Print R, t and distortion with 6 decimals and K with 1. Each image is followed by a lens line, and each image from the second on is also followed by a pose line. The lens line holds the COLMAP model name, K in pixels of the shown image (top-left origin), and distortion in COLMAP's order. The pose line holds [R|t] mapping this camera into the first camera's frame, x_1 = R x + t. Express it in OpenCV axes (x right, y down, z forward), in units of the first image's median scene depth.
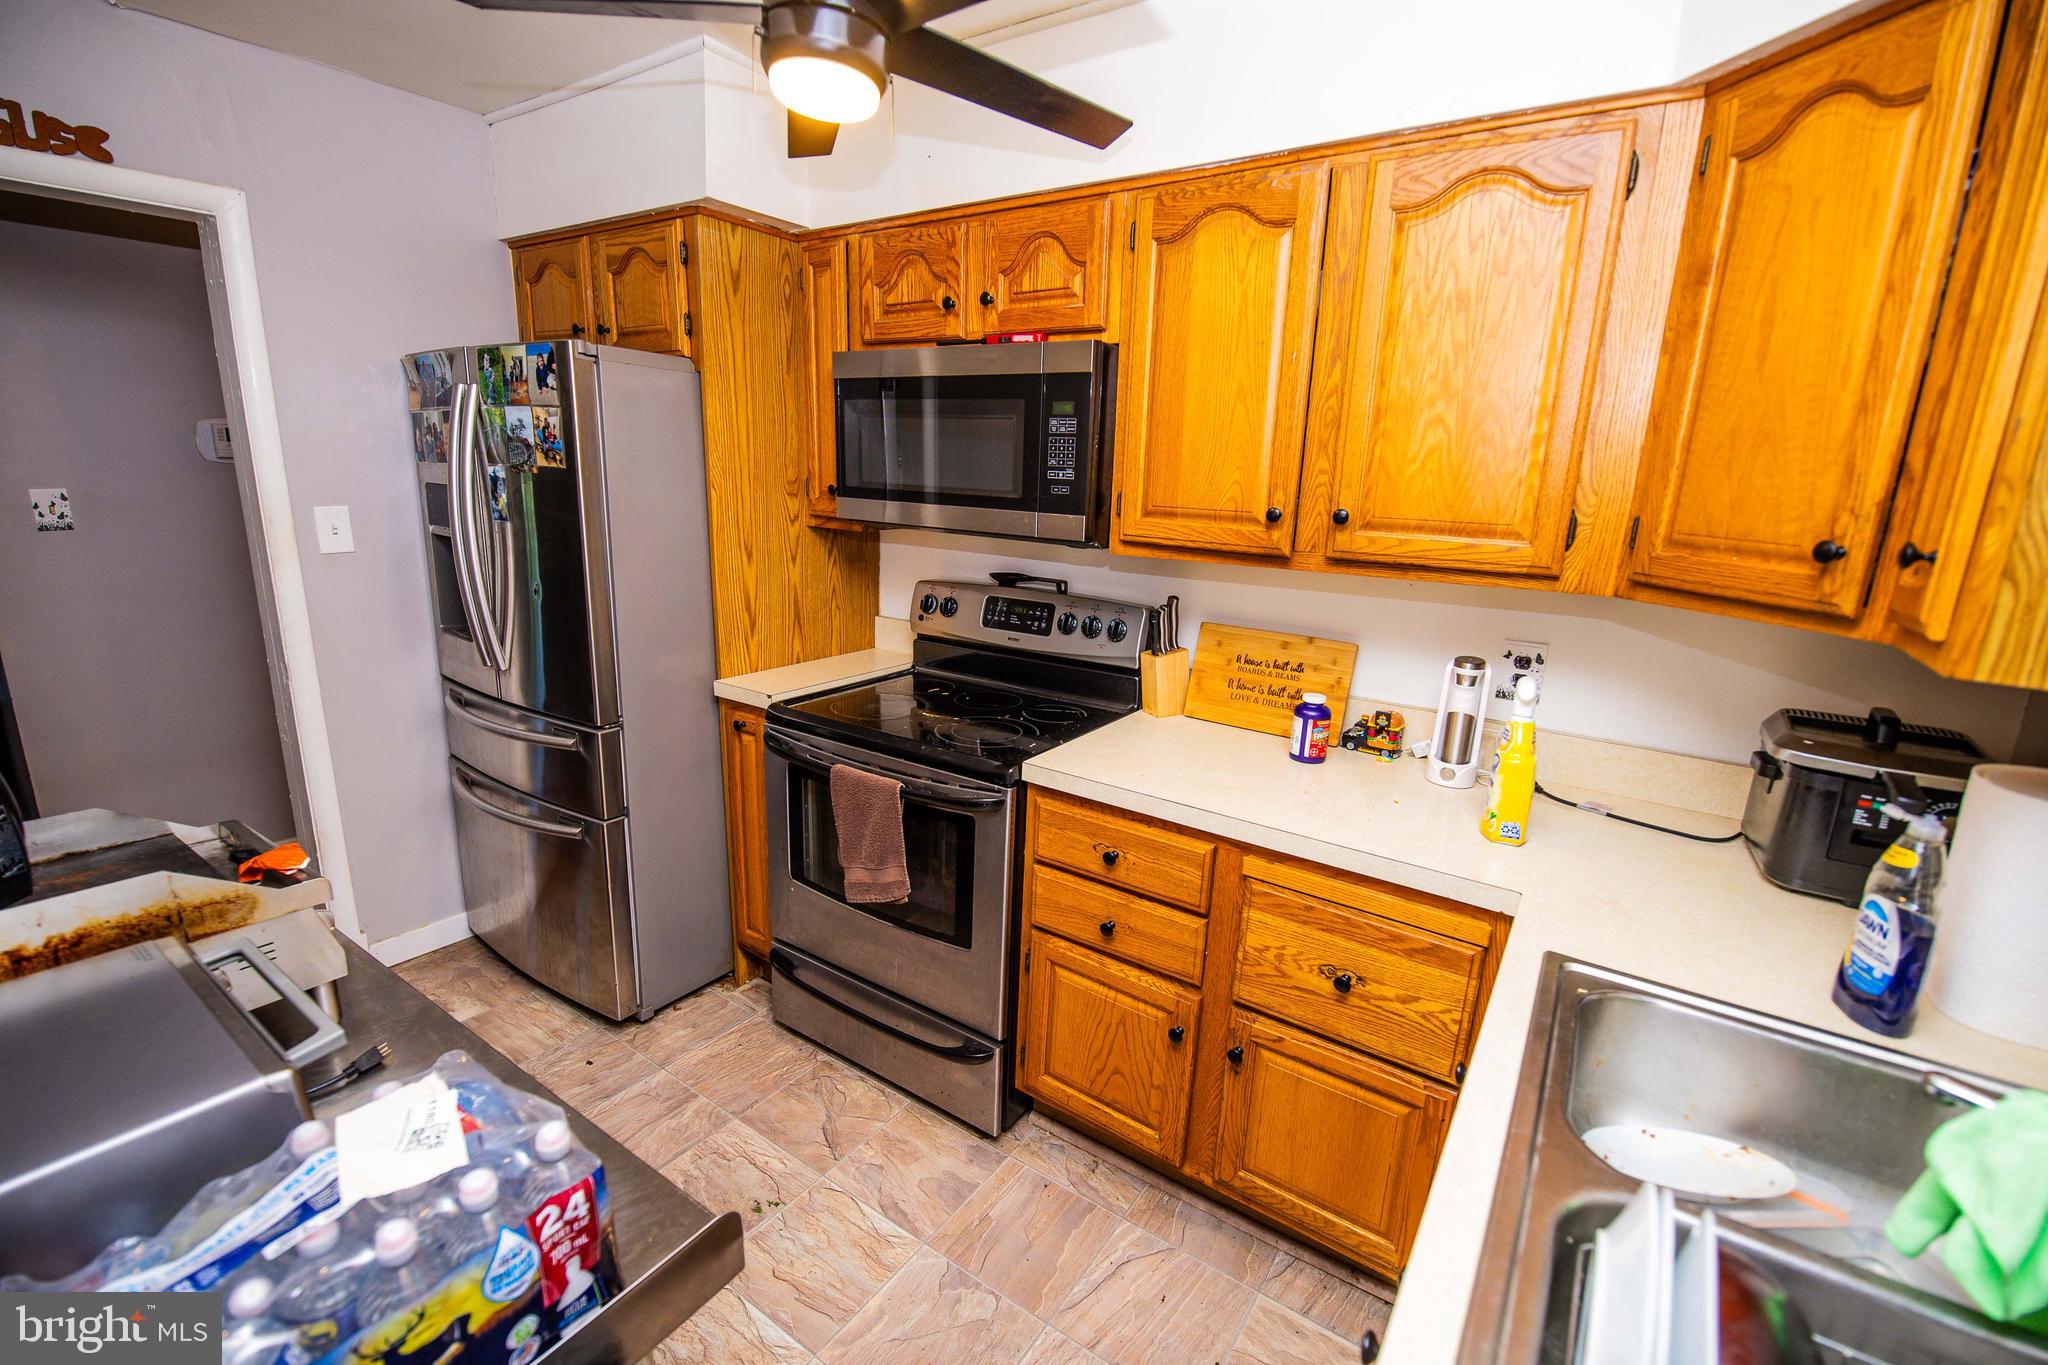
lens RADIAL K [[878.1, 0, 1022.9], [0, 878.1, 681.5], [0, 0, 1]] dist [-0.006426, -0.008035]
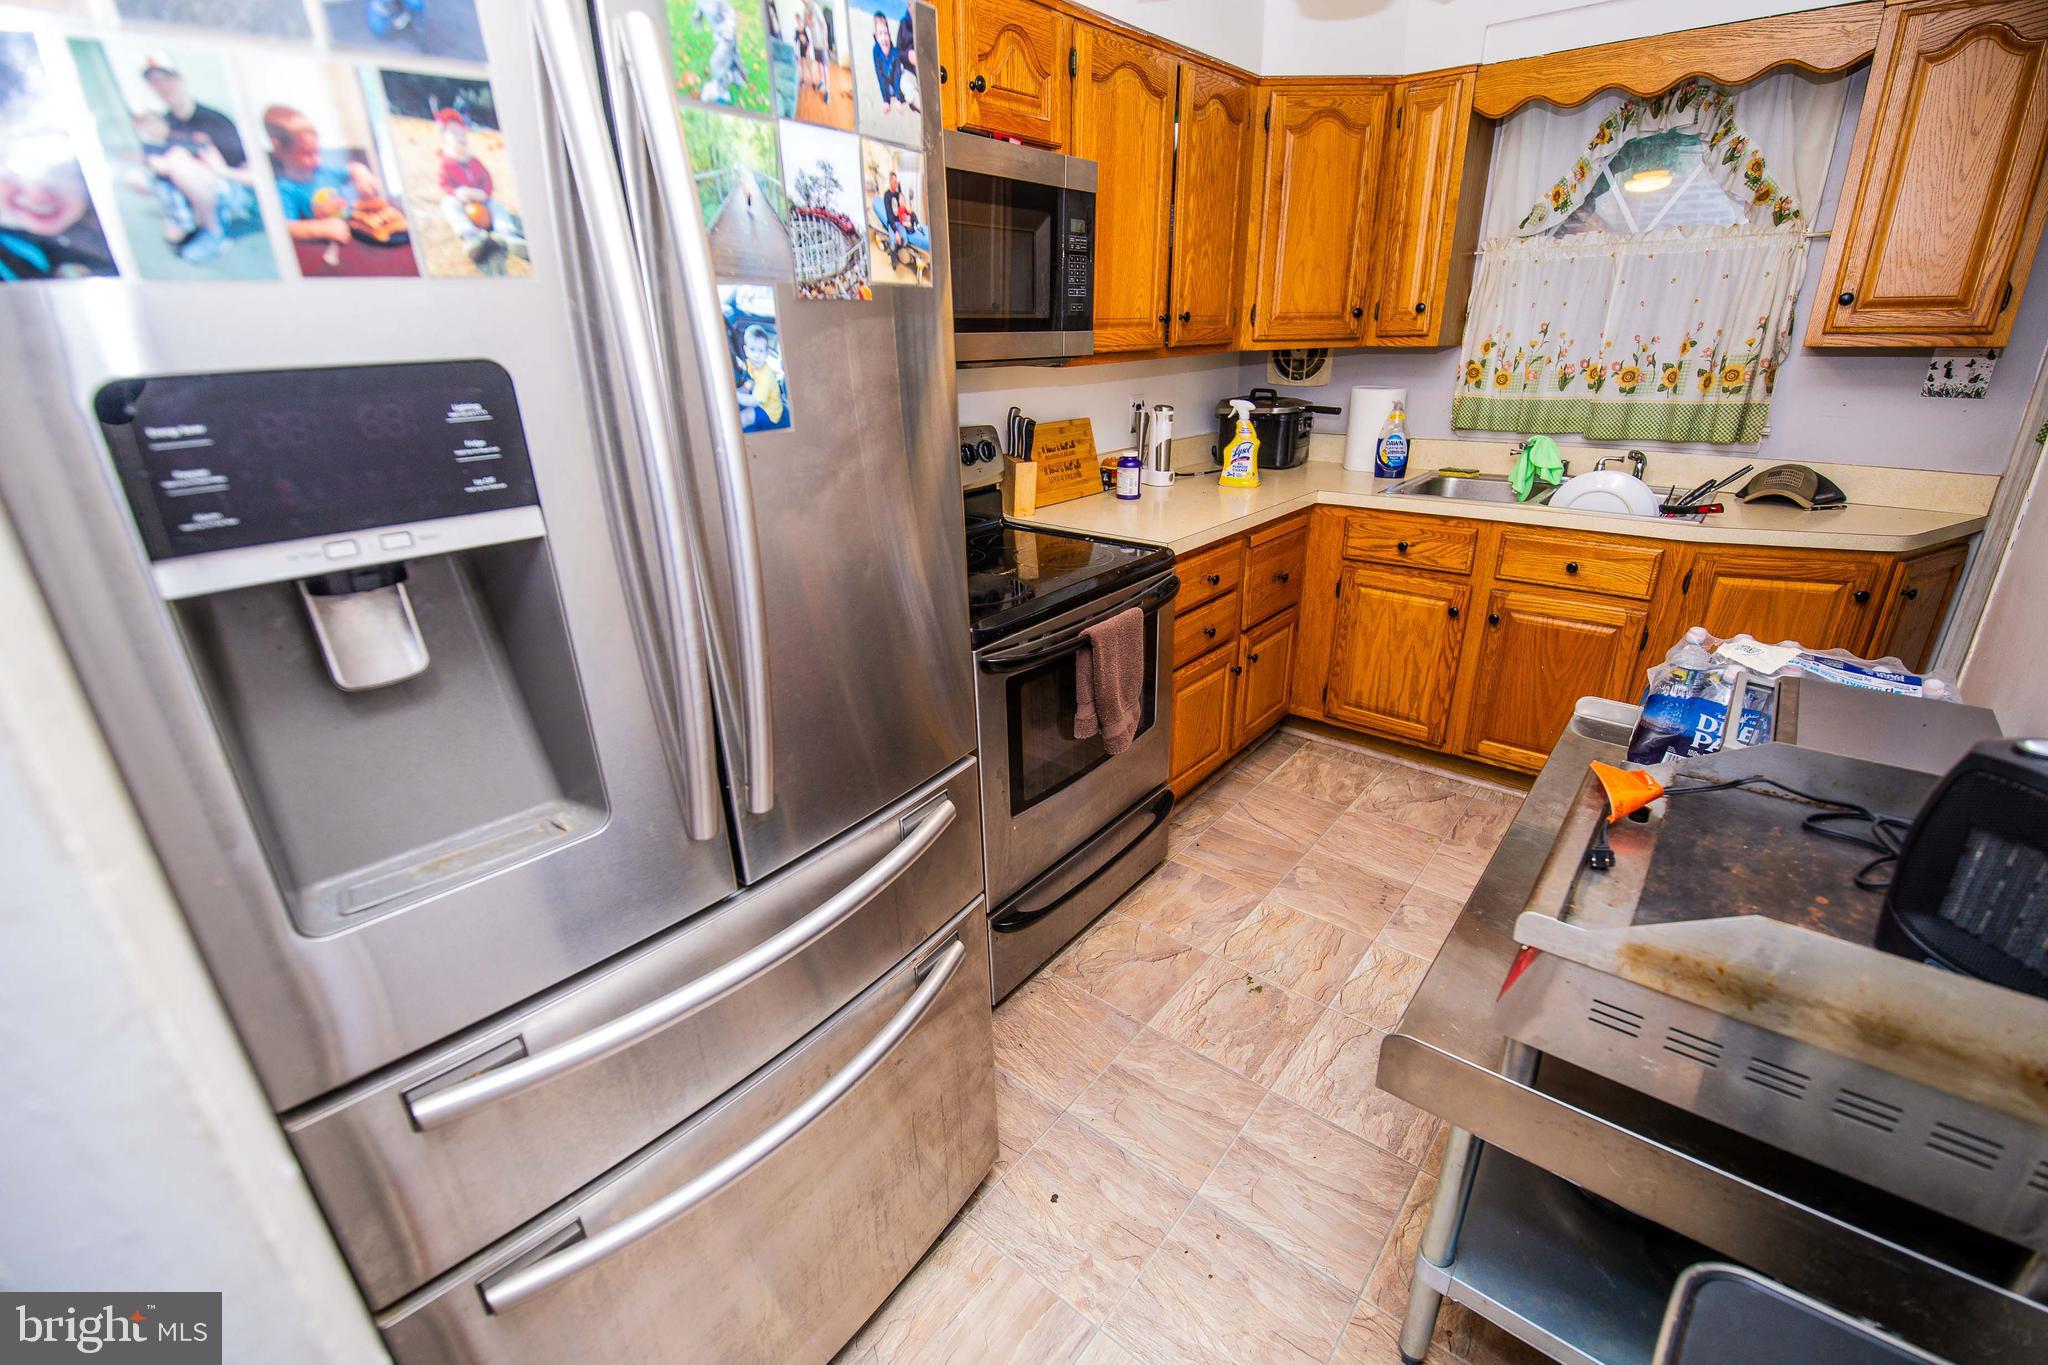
lens RADIAL K [[878.1, 0, 1028.7], [0, 878.1, 680.5], [0, 0, 1]] dist [-0.006426, -0.008035]
pose [[0.087380, -0.408767, 0.908446, -1.083167], [0.256905, 0.890334, 0.375906, -0.220856], [-0.962478, 0.200538, 0.182812, 0.914645]]
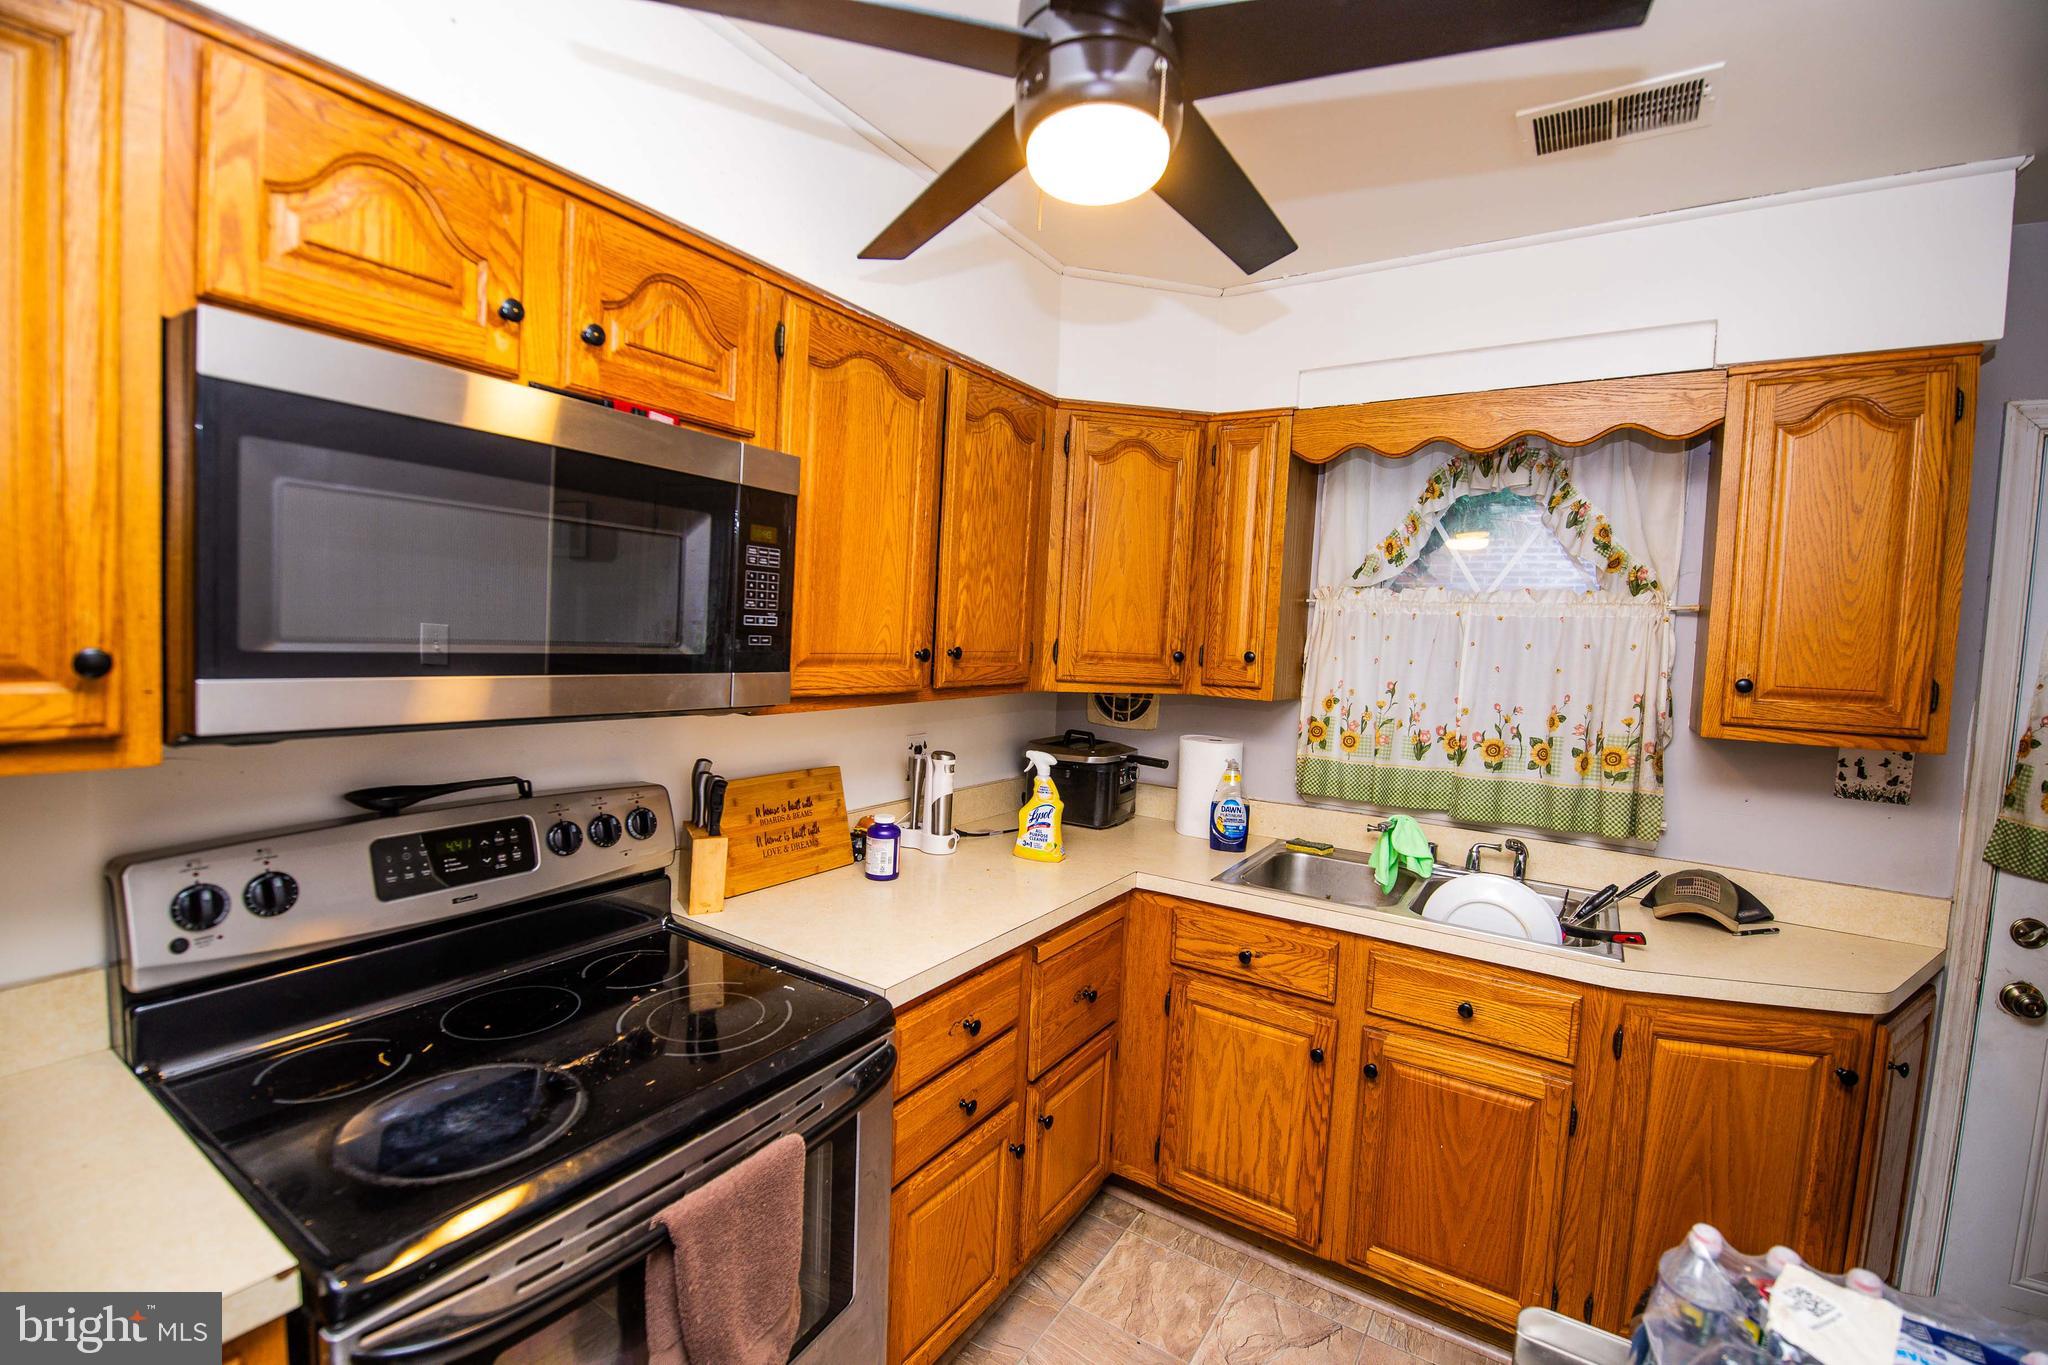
lens RADIAL K [[878.1, 0, 1034.4], [0, 878.1, 682.6], [0, 0, 1]] dist [-0.006426, -0.008035]
pose [[-0.037613, -0.102328, 0.994039, -0.681278], [0.186450, 0.976556, 0.107583, -0.211528], [-0.981744, 0.189385, -0.017652, 0.760803]]
